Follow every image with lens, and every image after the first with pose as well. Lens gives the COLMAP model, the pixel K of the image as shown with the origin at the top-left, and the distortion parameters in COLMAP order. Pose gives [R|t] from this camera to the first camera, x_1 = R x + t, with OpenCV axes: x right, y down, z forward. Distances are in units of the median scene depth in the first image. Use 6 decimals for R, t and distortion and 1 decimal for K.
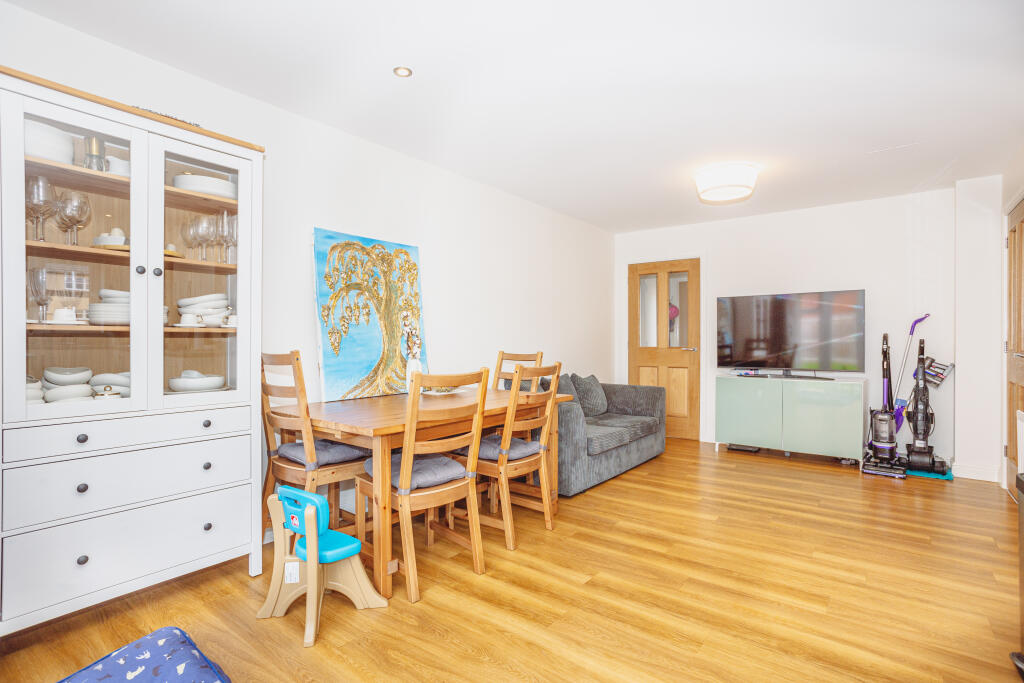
lens RADIAL K [[496.8, 0, 510.0], [0, 496.8, 344.7], [0, 0, 1]] dist [-0.006719, 0.000752]
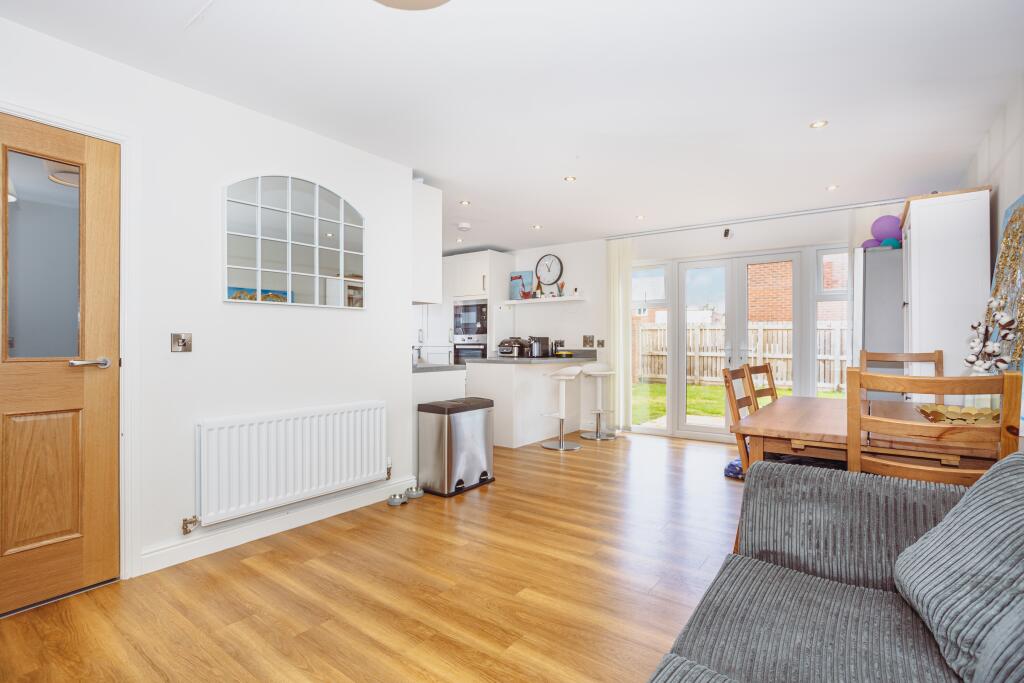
lens RADIAL K [[496.8, 0, 510.0], [0, 496.8, 344.7], [0, 0, 1]] dist [-0.006719, 0.000752]
pose [[-0.999925, -0.003087, -0.011813, 0.386947], [-0.003169, 0.999971, 0.006997, -0.009314], [0.011791, 0.007034, -0.999906, 1.500326]]
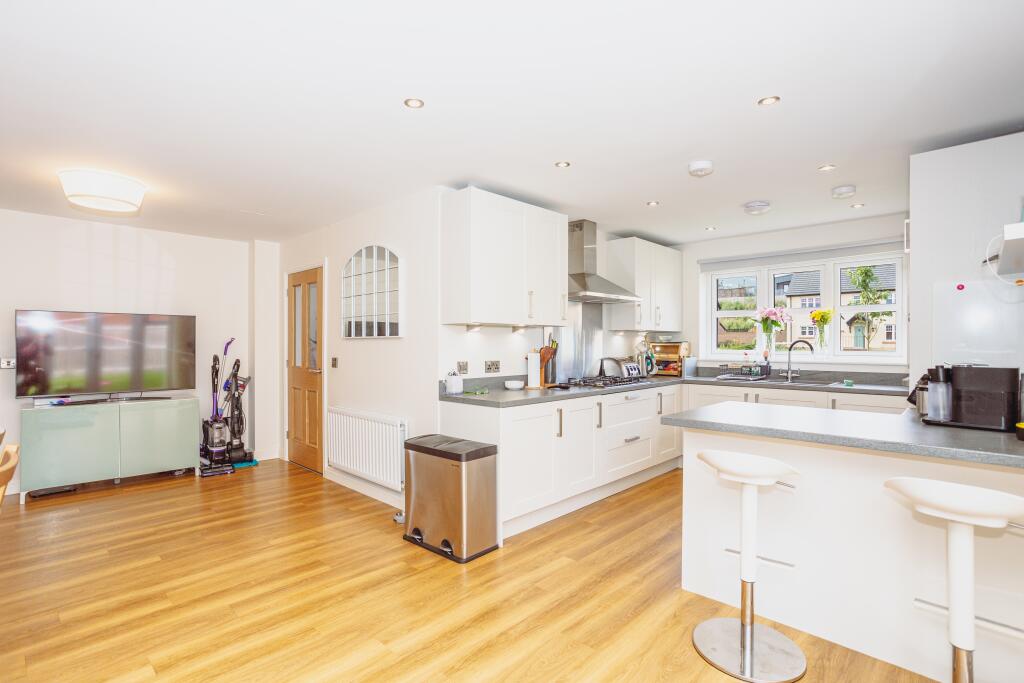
lens RADIAL K [[496.8, 0, 510.0], [0, 496.8, 344.7], [0, 0, 1]] dist [-0.006719, 0.000752]
pose [[0.111899, -0.001642, 0.993718, -0.401025], [0.005430, 0.999985, 0.001041, -0.052201], [-0.993705, 0.005279, 0.111906, 0.189531]]
